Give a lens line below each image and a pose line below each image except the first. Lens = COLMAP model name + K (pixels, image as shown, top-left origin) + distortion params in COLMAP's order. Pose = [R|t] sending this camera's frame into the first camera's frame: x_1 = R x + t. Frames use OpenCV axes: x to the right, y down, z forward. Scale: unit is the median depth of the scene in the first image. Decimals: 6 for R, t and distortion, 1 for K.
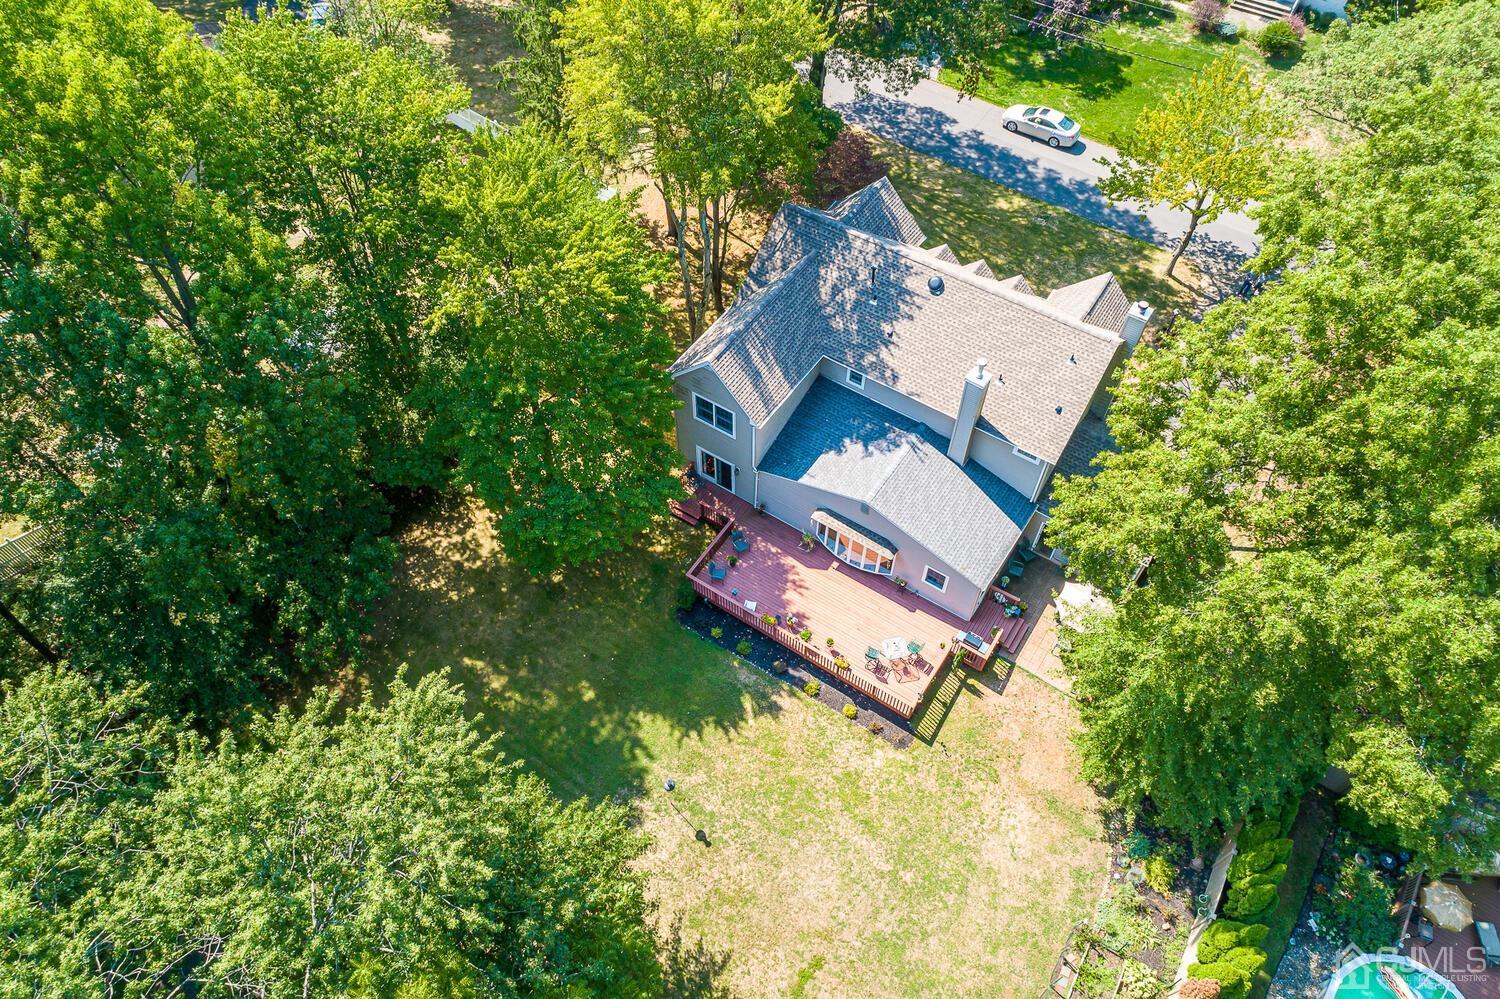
lens RADIAL K [[945.8, 0, 750.0], [0, 945.8, 499.5], [0, 0, 1]] dist [0.007460, -0.000004]
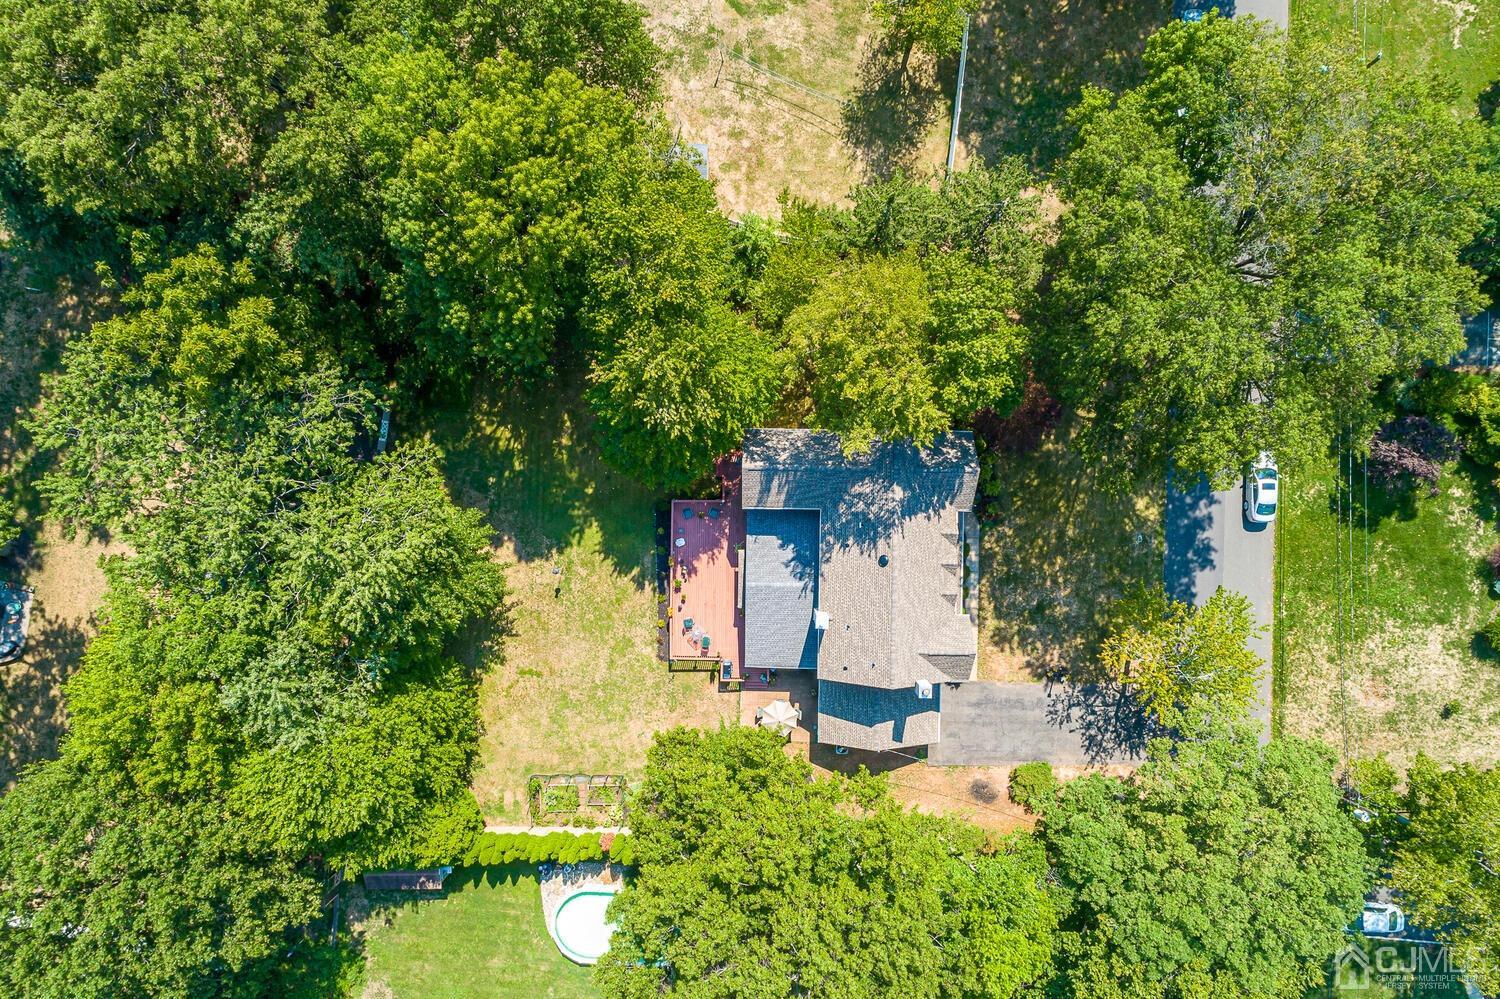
lens RADIAL K [[945.8, 0, 750.0], [0, 945.8, 499.5], [0, 0, 1]] dist [0.007460, -0.000004]
pose [[0.547418, 0.836801, -0.009898, 0.019278], [-0.675011, 0.448508, 0.585834, -0.961274], [0.494665, -0.314014, 0.810371, -0.244837]]
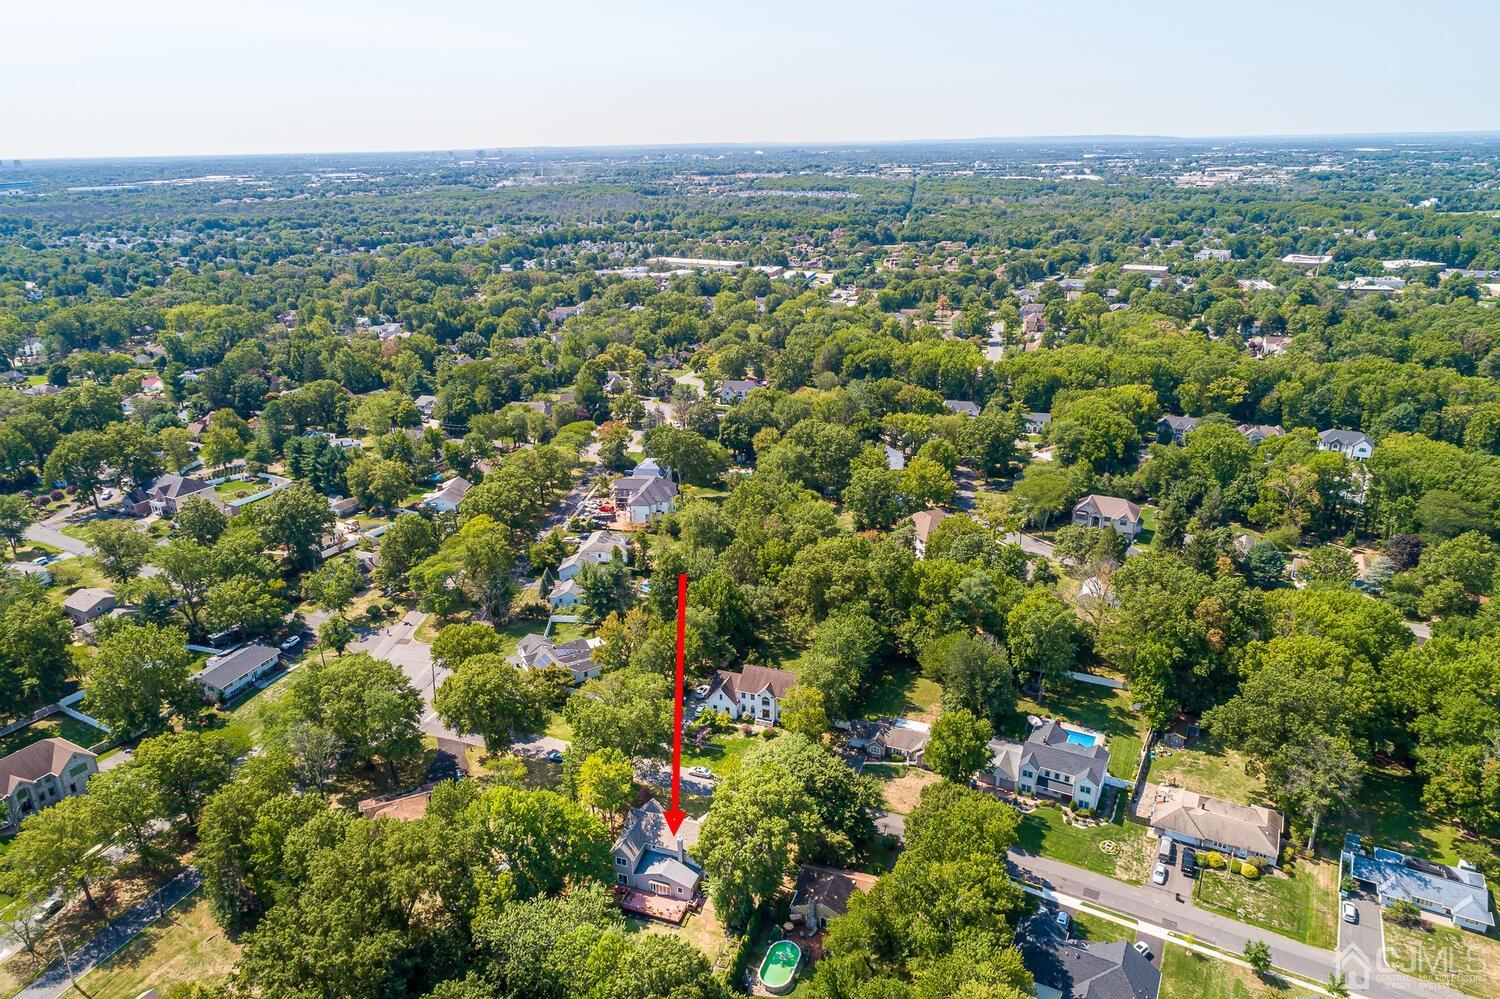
lens RADIAL K [[945.8, 0, 750.0], [0, 945.8, 499.5], [0, 0, 1]] dist [0.007460, -0.000004]
pose [[0.965143, -0.097957, 0.242699, -0.349560], [0.219984, 0.806021, -0.549488, 1.045860], [-0.141794, 0.583724, 0.799475, -3.362996]]
